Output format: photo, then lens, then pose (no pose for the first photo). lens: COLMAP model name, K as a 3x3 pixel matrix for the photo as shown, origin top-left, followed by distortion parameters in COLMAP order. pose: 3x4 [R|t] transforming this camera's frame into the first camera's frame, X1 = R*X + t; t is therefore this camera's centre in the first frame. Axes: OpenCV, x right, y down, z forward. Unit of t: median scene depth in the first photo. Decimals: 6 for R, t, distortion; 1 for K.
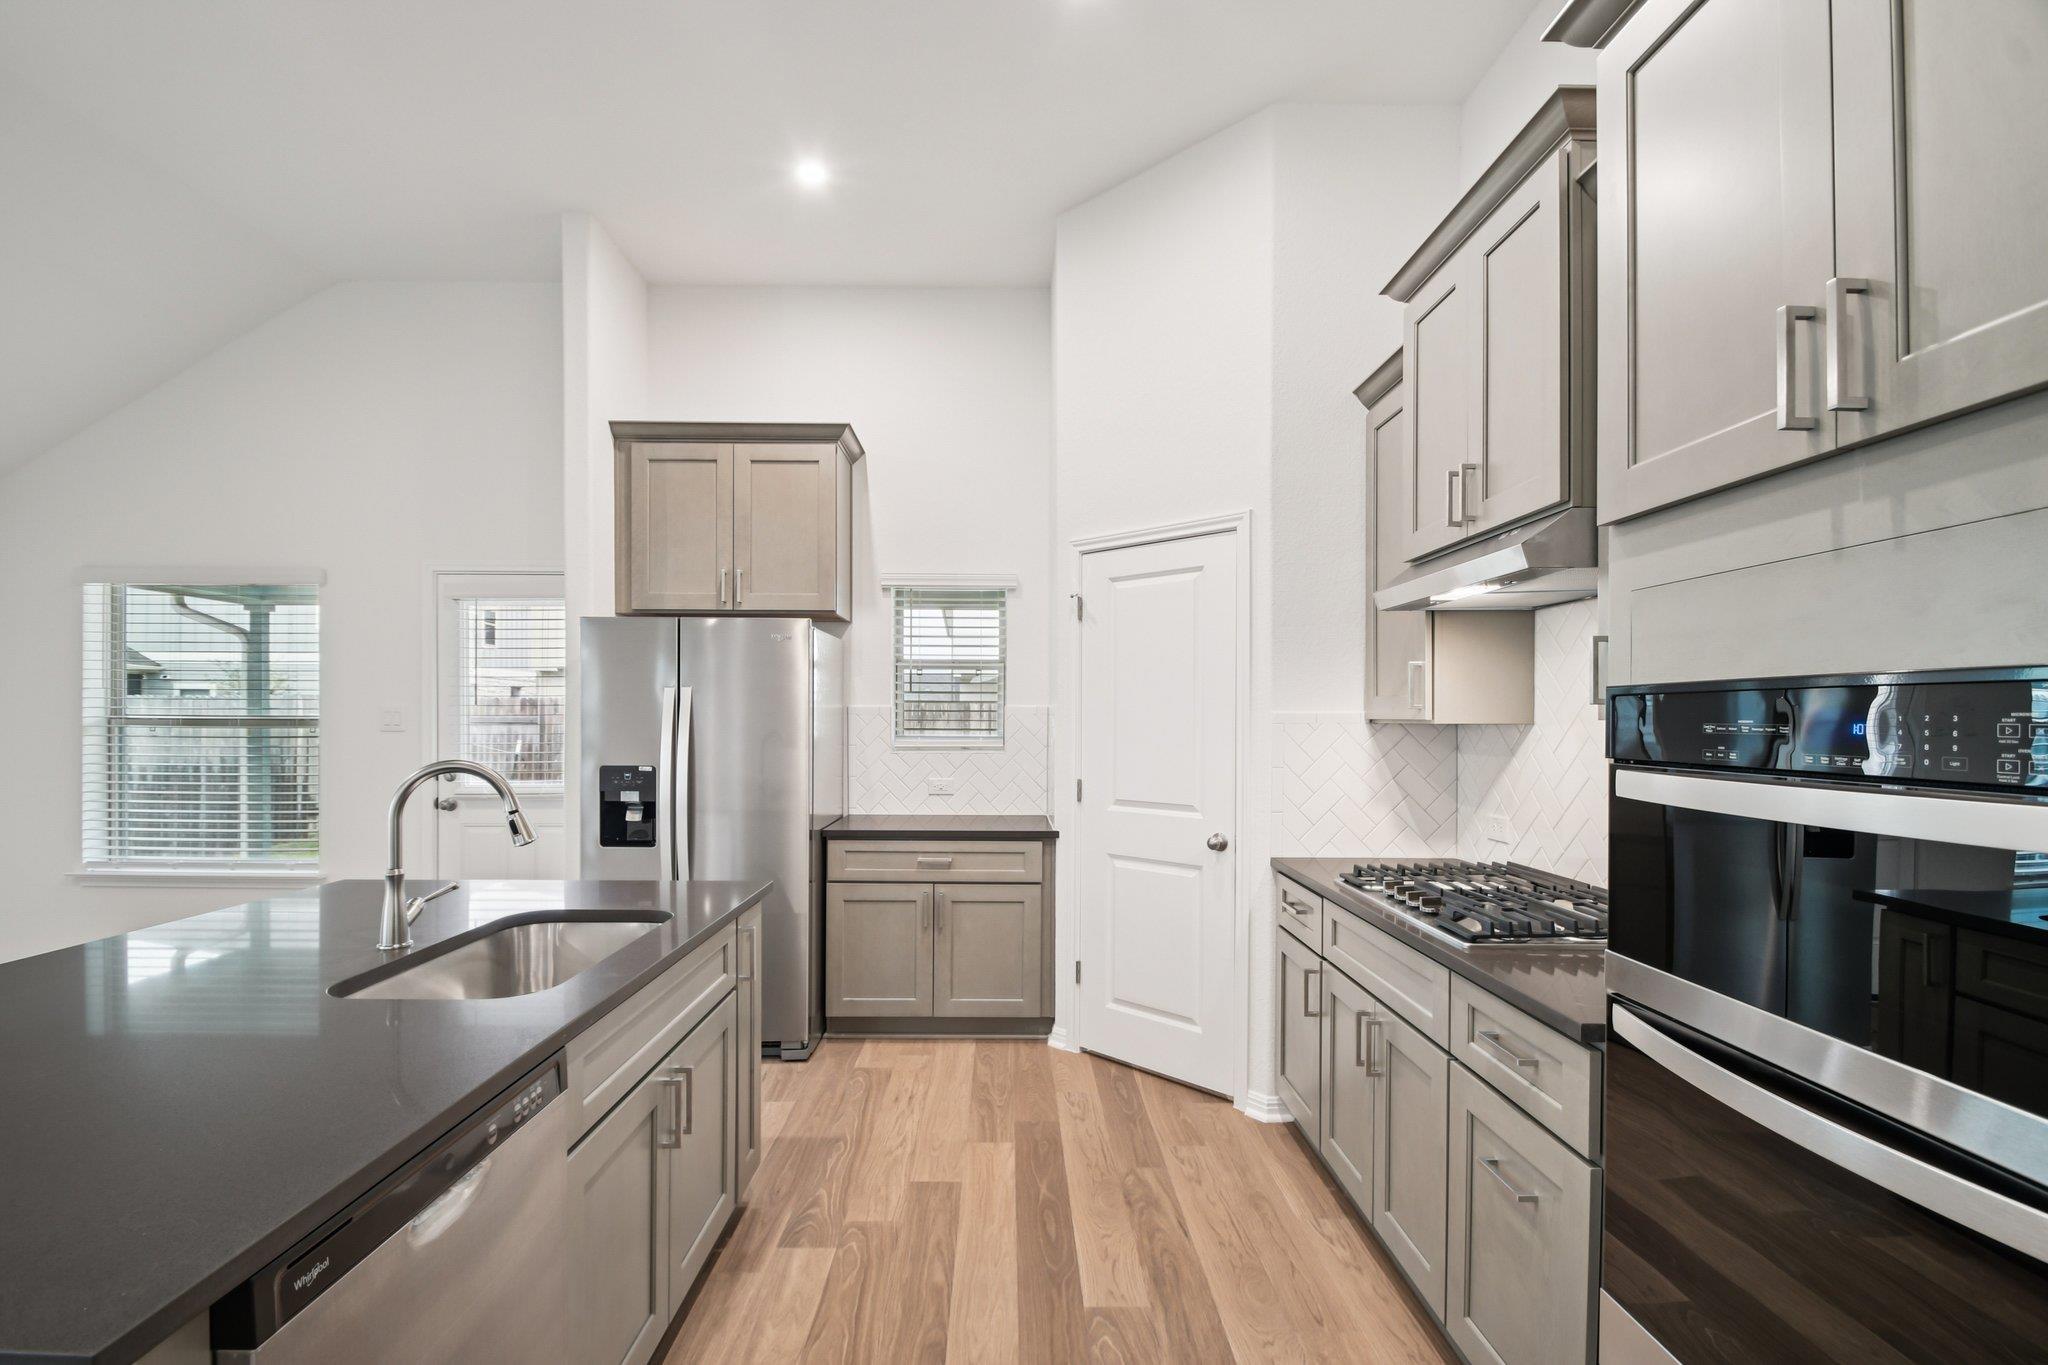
lens RADIAL K [[903.2, 0, 1012.2], [0, 903.2, 722.7], [0, 0, 1]] dist [0.006199, -0.015590]
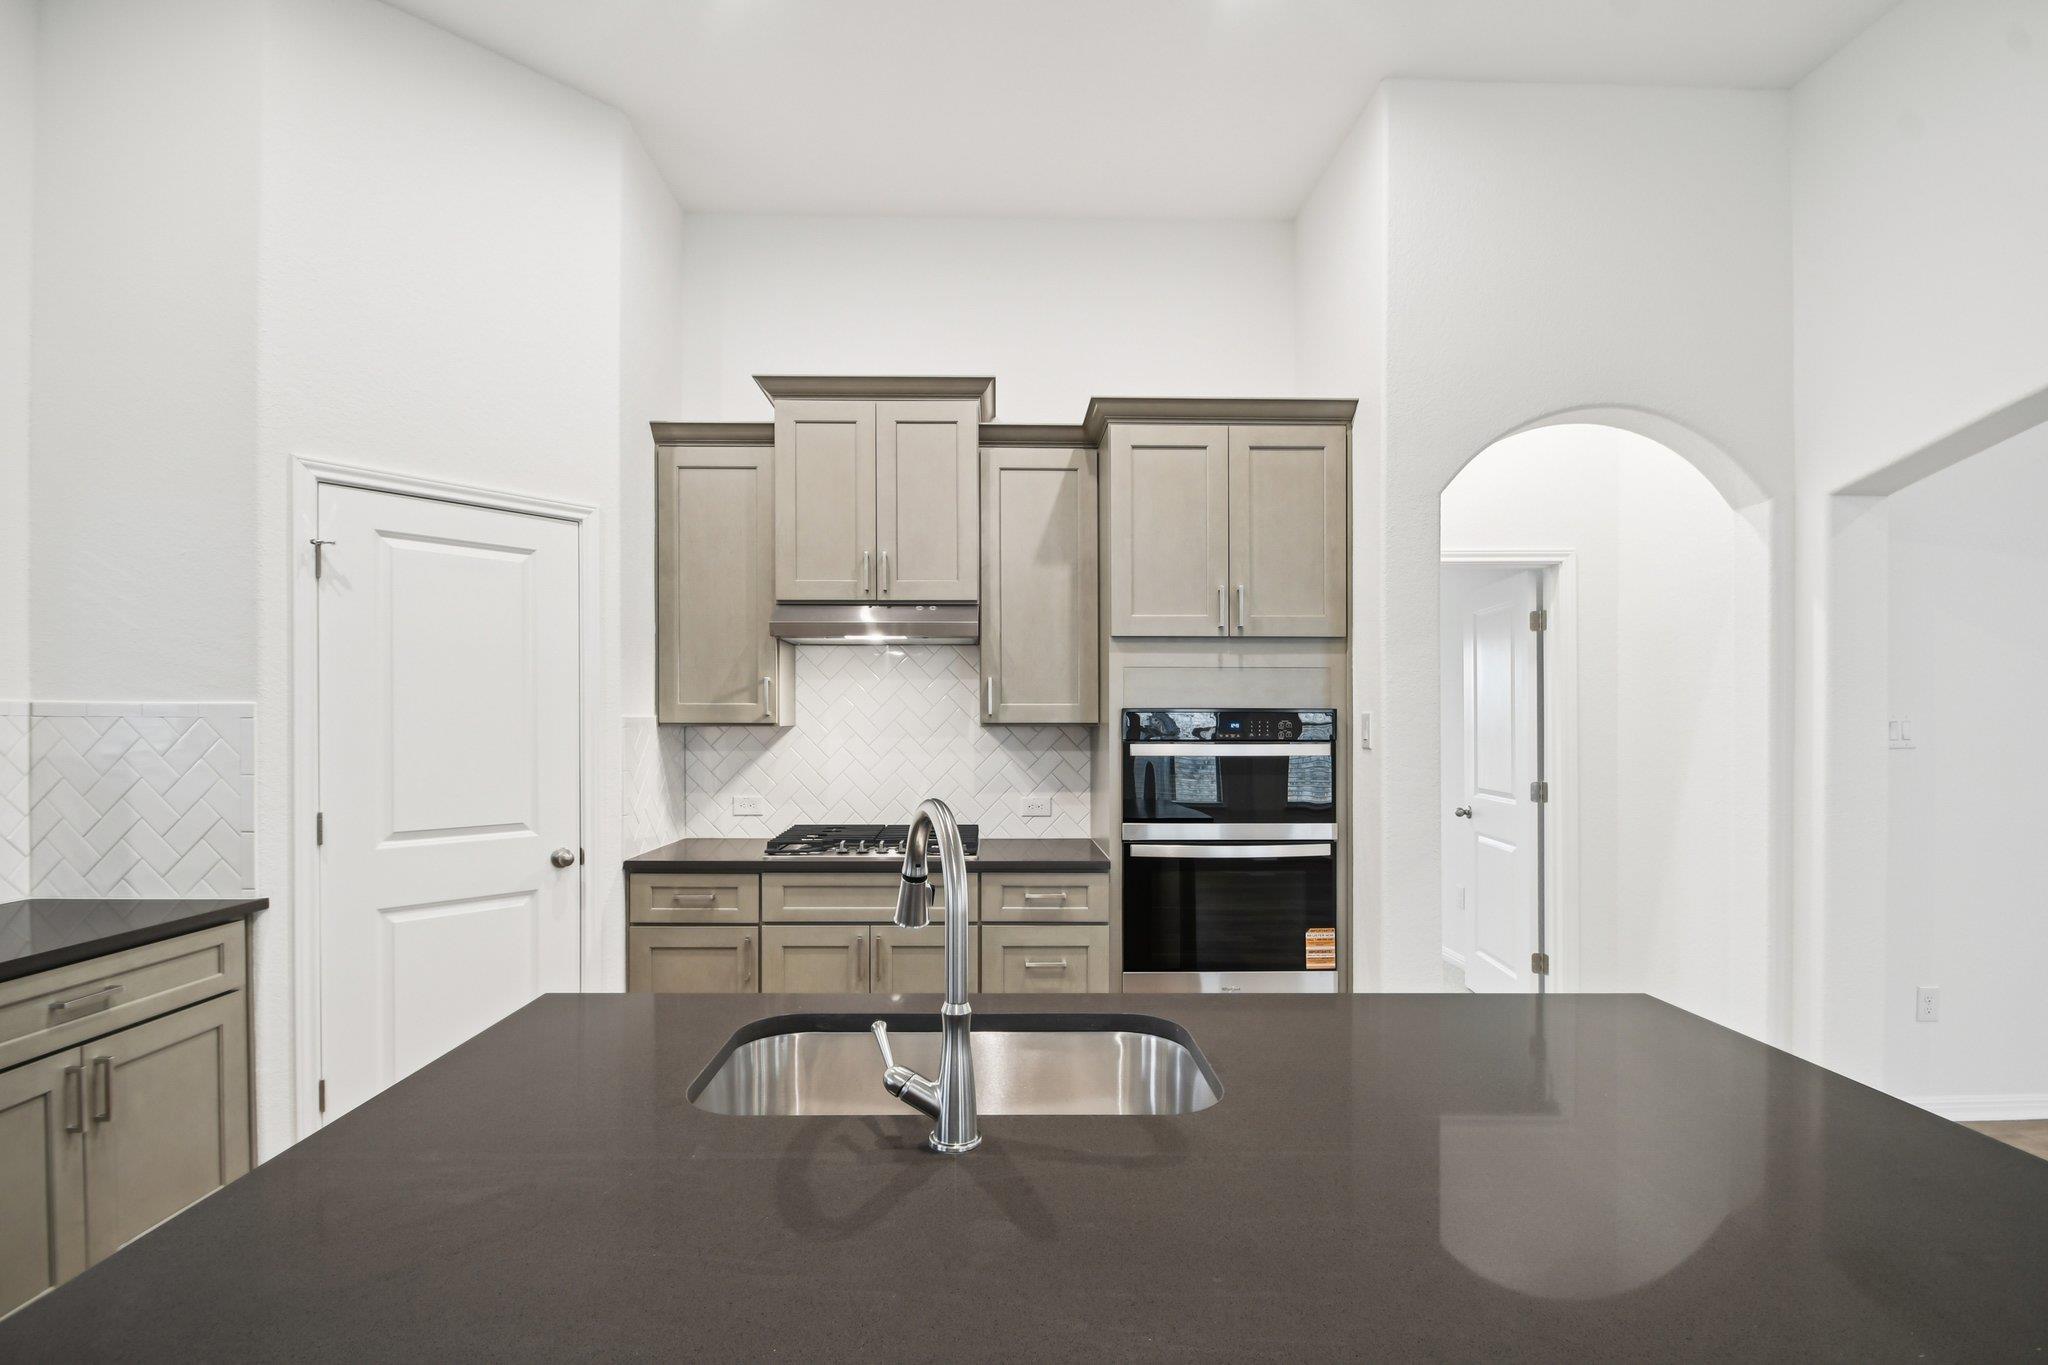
lens RADIAL K [[917.4, 0, 1023.6], [0, 917.4, 722.5], [0, 0, 1]] dist [0.013565, -0.017111]
pose [[-0.014481, -0.004128, 0.999887, -0.607970], [0.004668, 0.999980, 0.004196, -0.005698], [-0.999884, 0.004728, -0.014462, 0.467381]]
